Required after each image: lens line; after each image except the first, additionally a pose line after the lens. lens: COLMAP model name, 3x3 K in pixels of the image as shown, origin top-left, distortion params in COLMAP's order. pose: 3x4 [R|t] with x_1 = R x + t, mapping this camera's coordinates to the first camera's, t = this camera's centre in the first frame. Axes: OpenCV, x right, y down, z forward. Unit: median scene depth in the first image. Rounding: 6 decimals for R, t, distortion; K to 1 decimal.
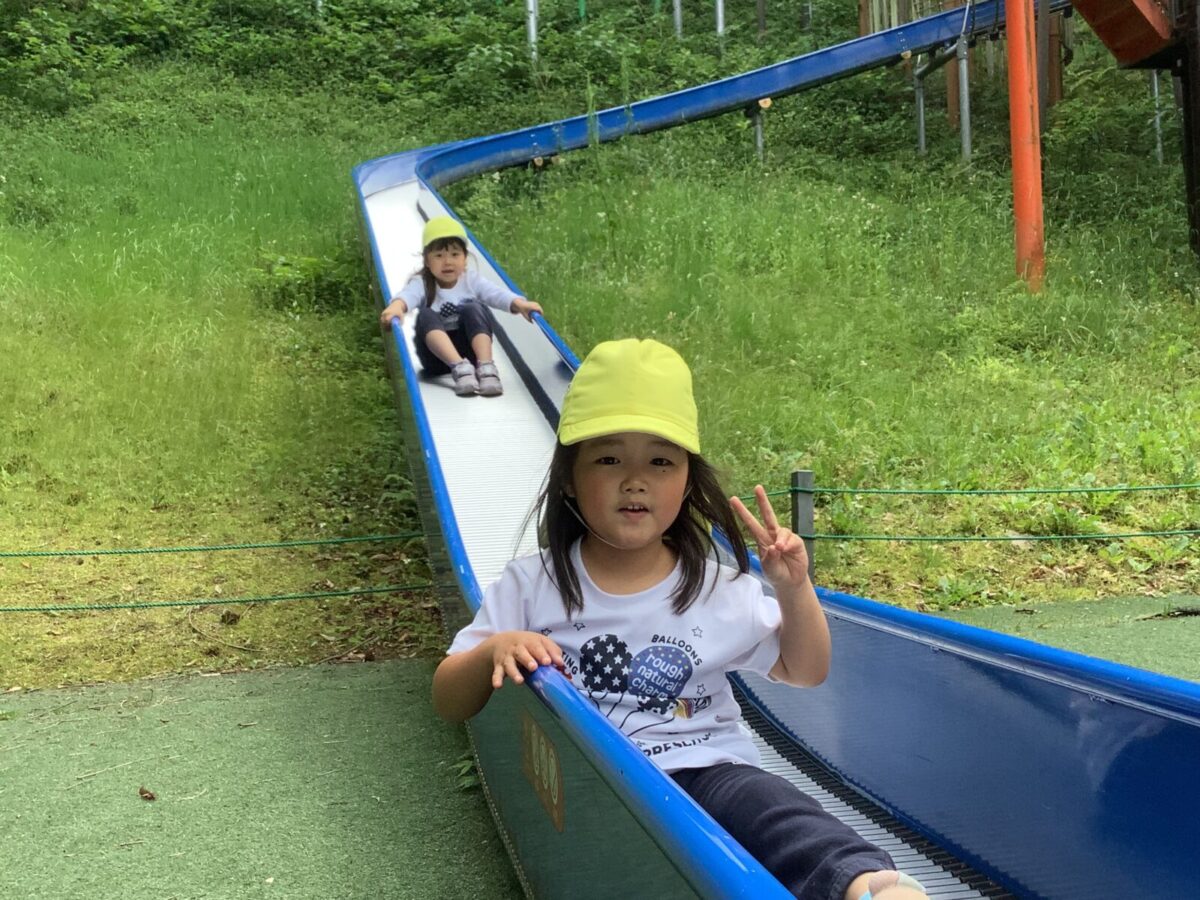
lens RADIAL K [[1452.2, 0, 605.7], [0, 1452.2, 450.9], [0, 0, 1]] dist [0.078931, 0.000000]
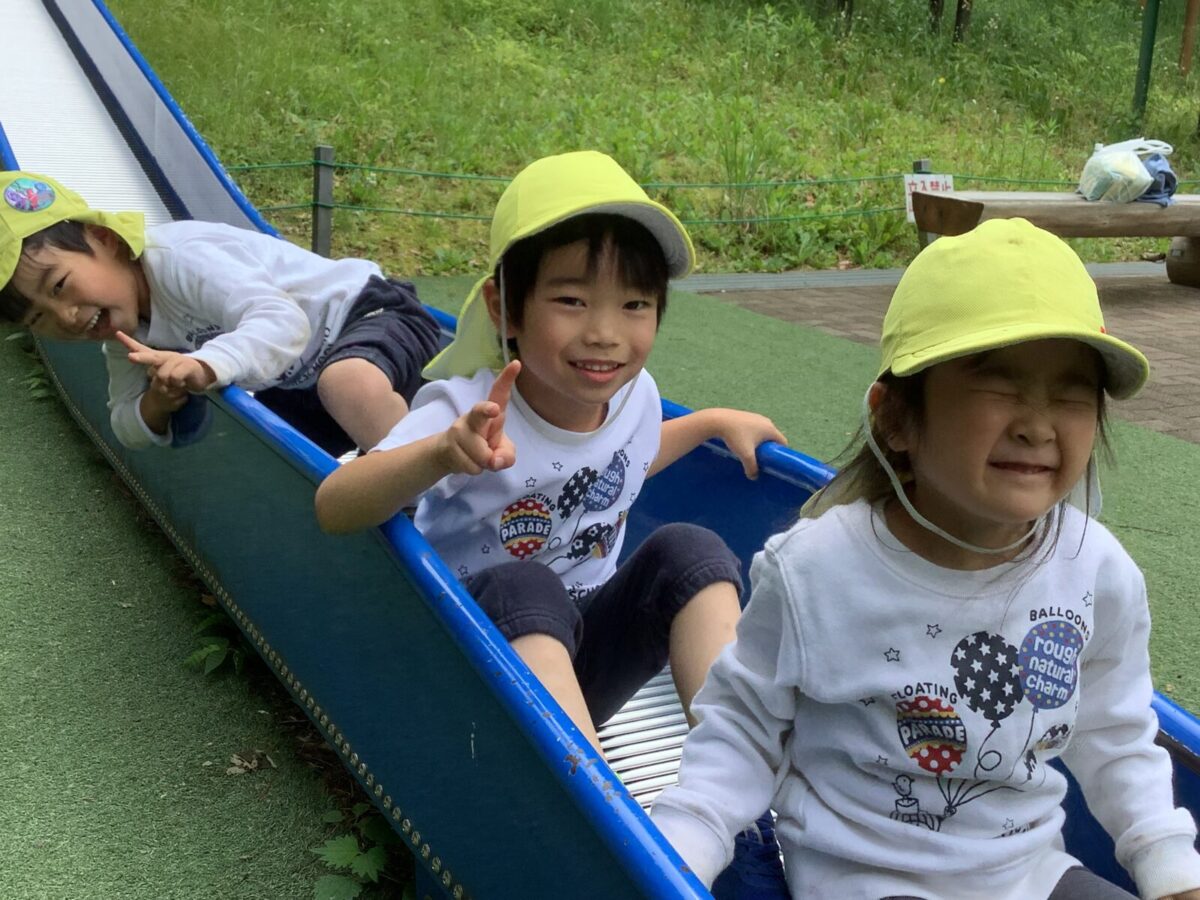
lens RADIAL K [[1452.2, 0, 598.3], [0, 1452.2, 462.1], [0, 0, 1]] dist [0.078931, 0.000000]
pose [[0.949241, 0.012830, 0.314287, -0.012261], [-0.089090, 0.969220, 0.229513, -0.019025], [-0.301669, -0.245863, 0.921166, -0.123392]]
